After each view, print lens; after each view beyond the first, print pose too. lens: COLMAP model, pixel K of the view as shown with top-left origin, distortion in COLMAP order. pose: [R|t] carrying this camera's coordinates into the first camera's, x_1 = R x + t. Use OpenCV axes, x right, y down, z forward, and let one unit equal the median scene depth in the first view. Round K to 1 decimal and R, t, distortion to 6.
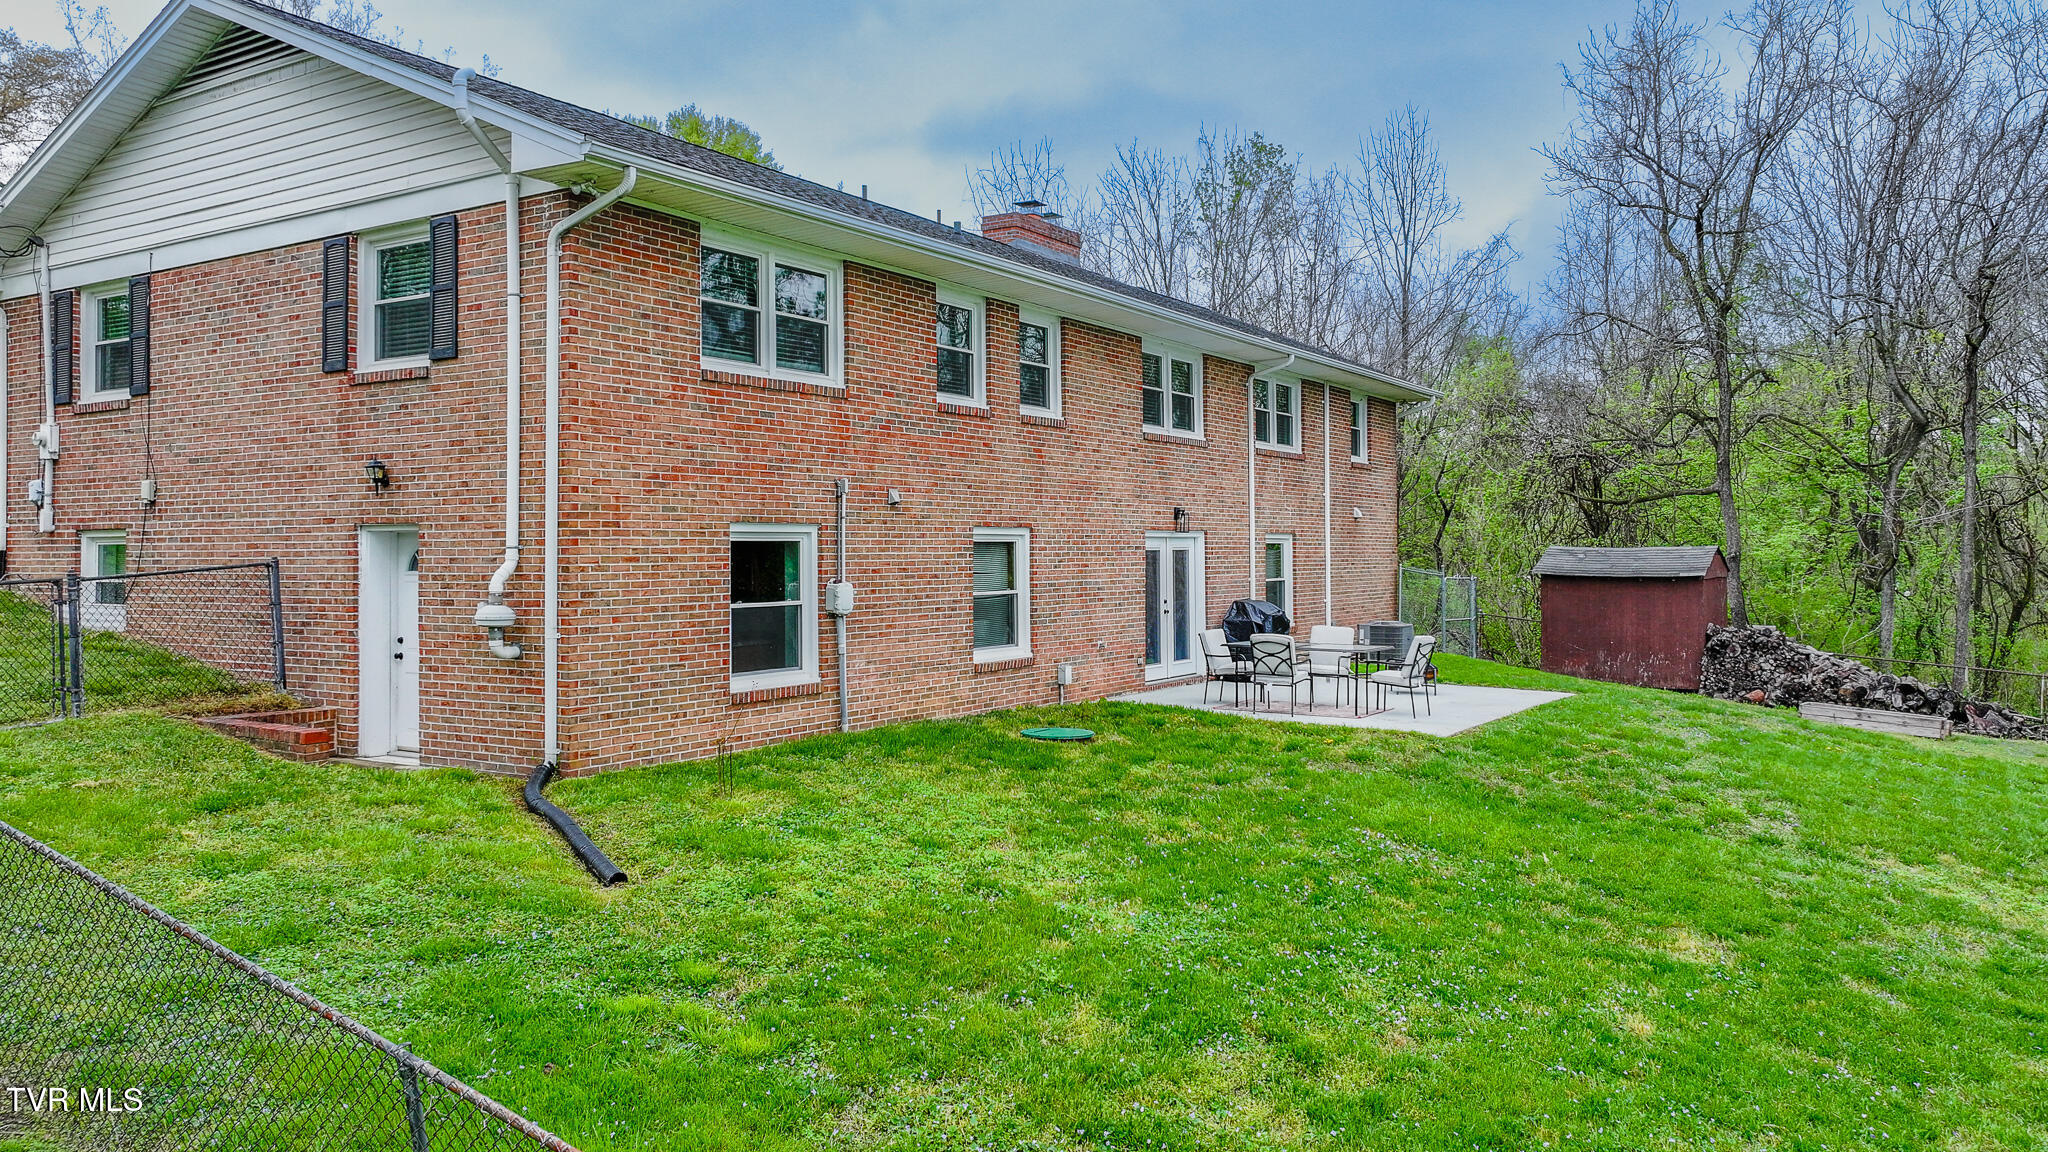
lens RADIAL K [[1451.2, 0, 1033.5], [0, 1451.2, 560.0], [0, 0, 1]] dist [0.038067, 0.000793]
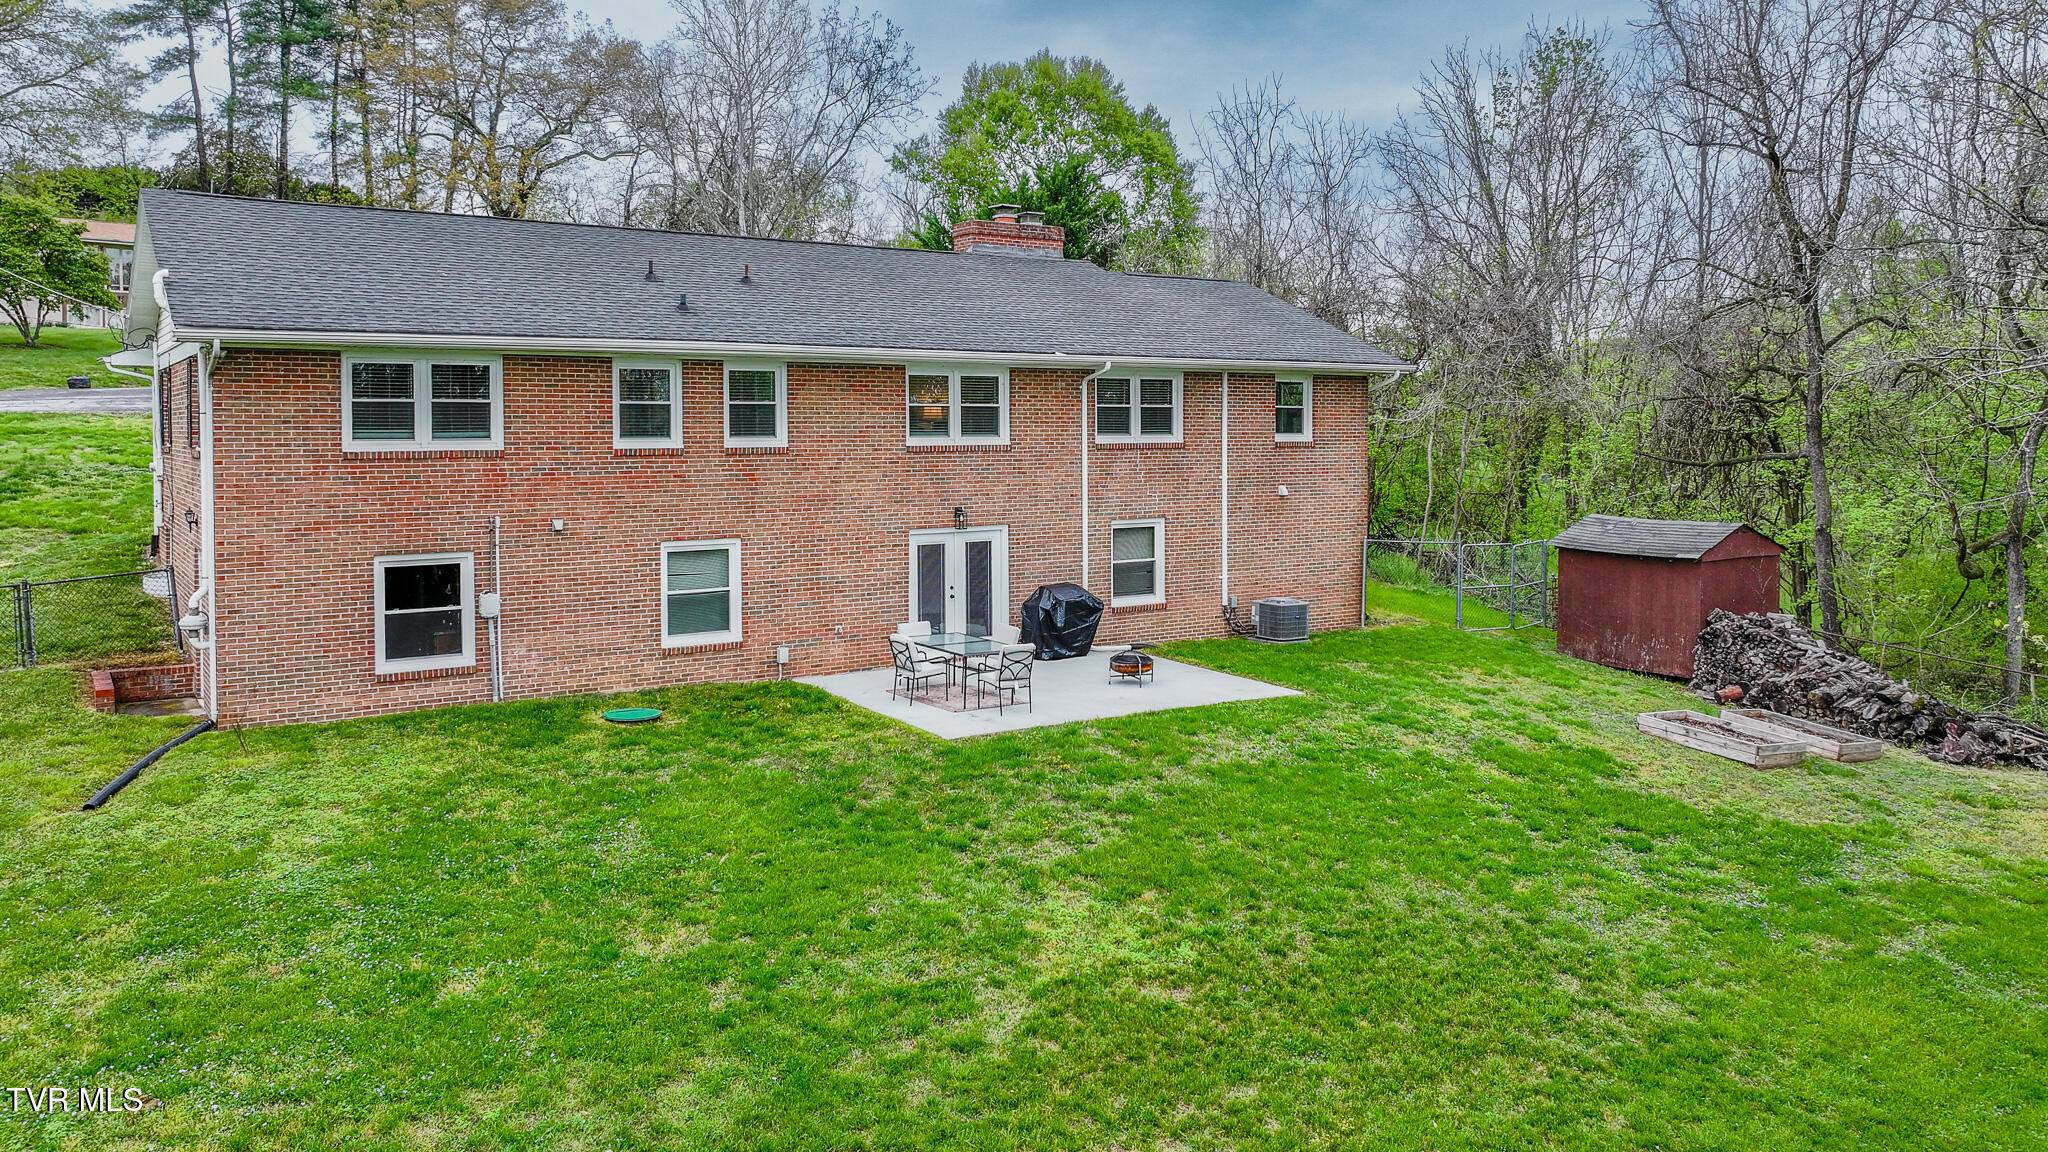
lens RADIAL K [[1451.2, 0, 1013.2], [0, 1451.2, 526.1], [0, 0, 1]] dist [0.038067, 0.000793]
pose [[0.914475, 0.029581, -0.403559, 0.714807], [-0.003309, 0.997838, 0.065644, -0.114675], [0.404628, -0.058694, 0.912596, -0.042857]]
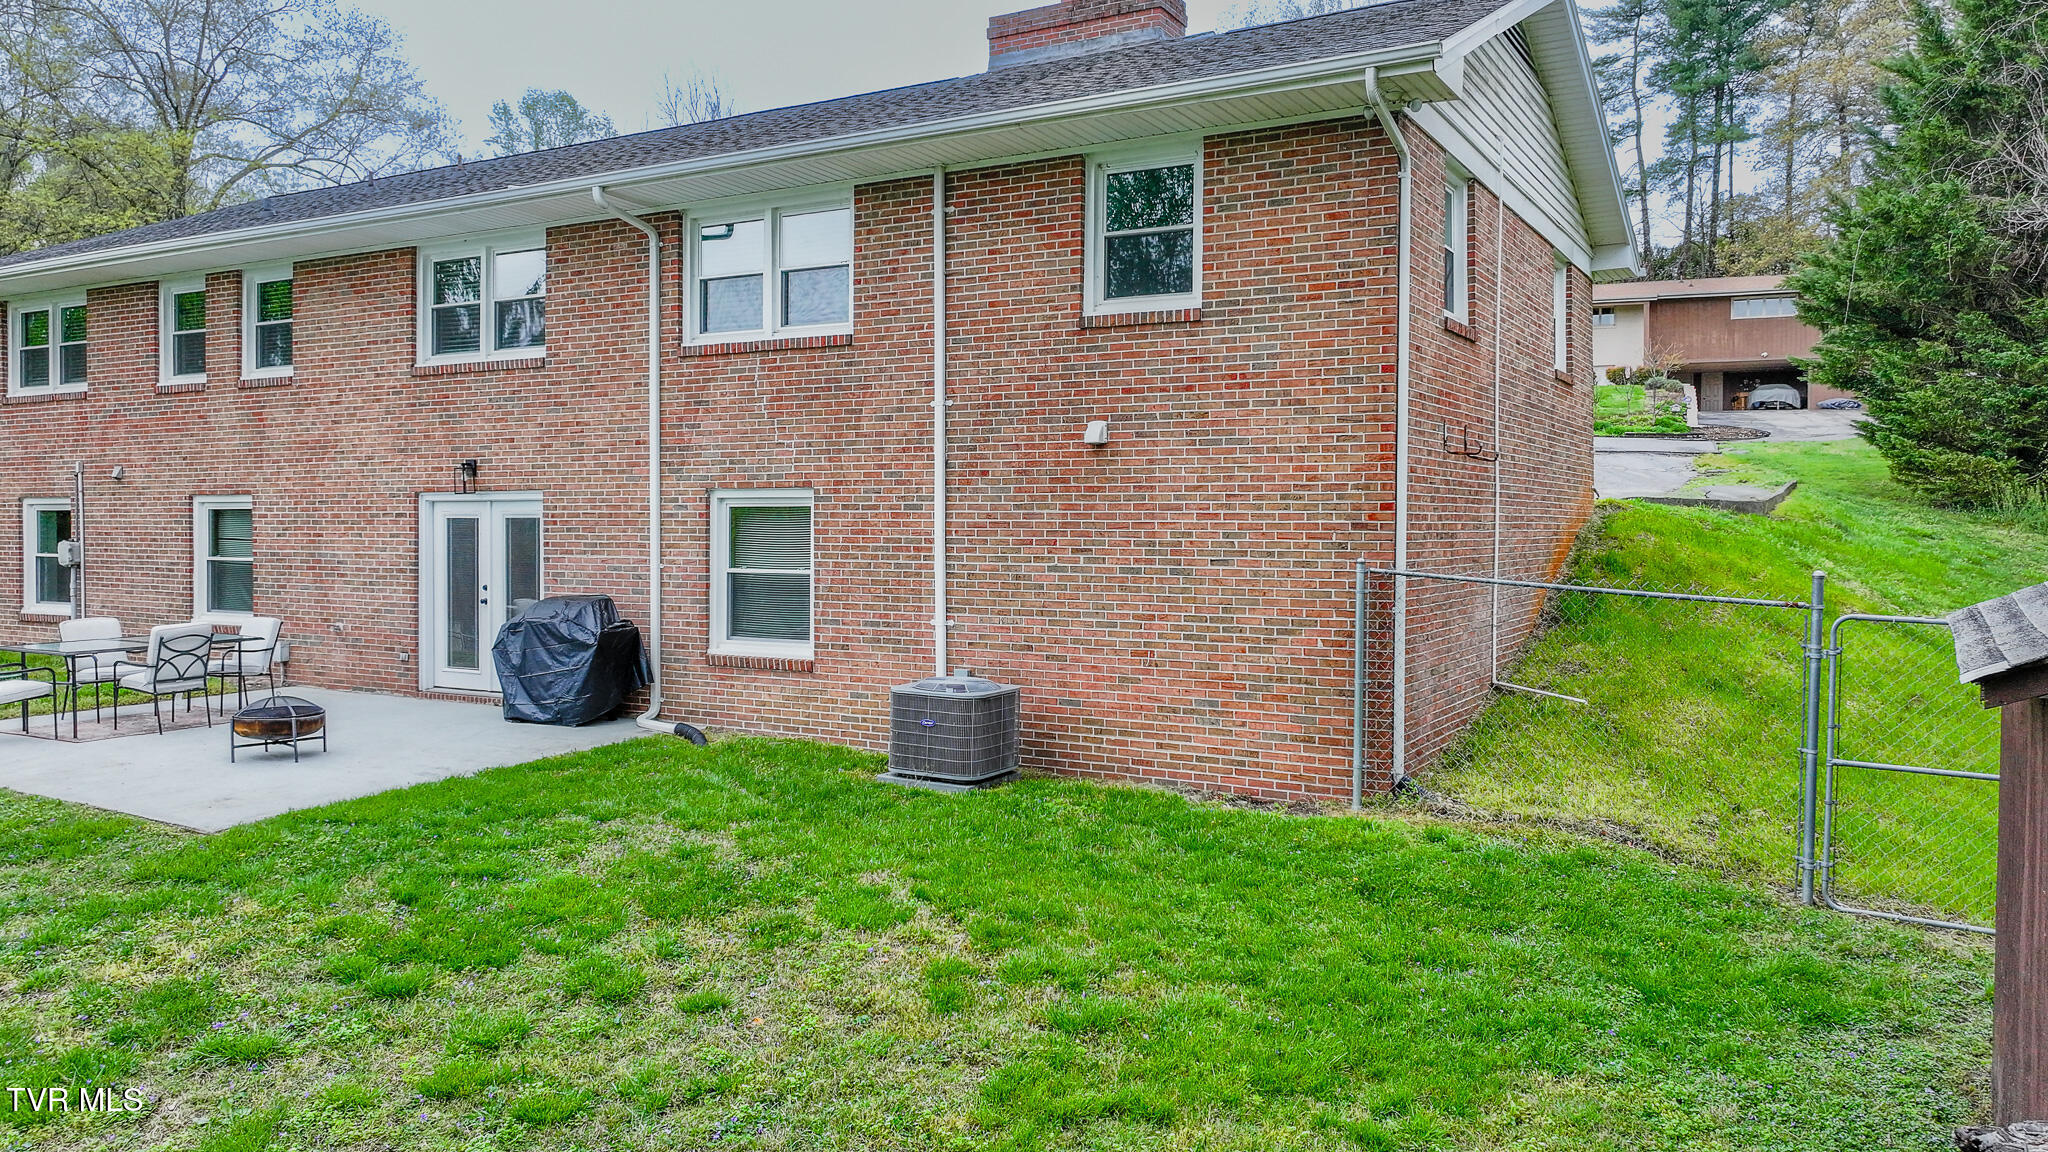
lens RADIAL K [[1451.2, 0, 1025.8], [0, 1451.2, 587.2], [0, 0, 1]] dist [0.038067, 0.000793]
pose [[0.045491, 0.035177, -0.998345, 1.005016], [-0.014469, 0.999298, 0.034551, -0.001698], [0.998860, 0.012874, 0.045968, 1.472386]]
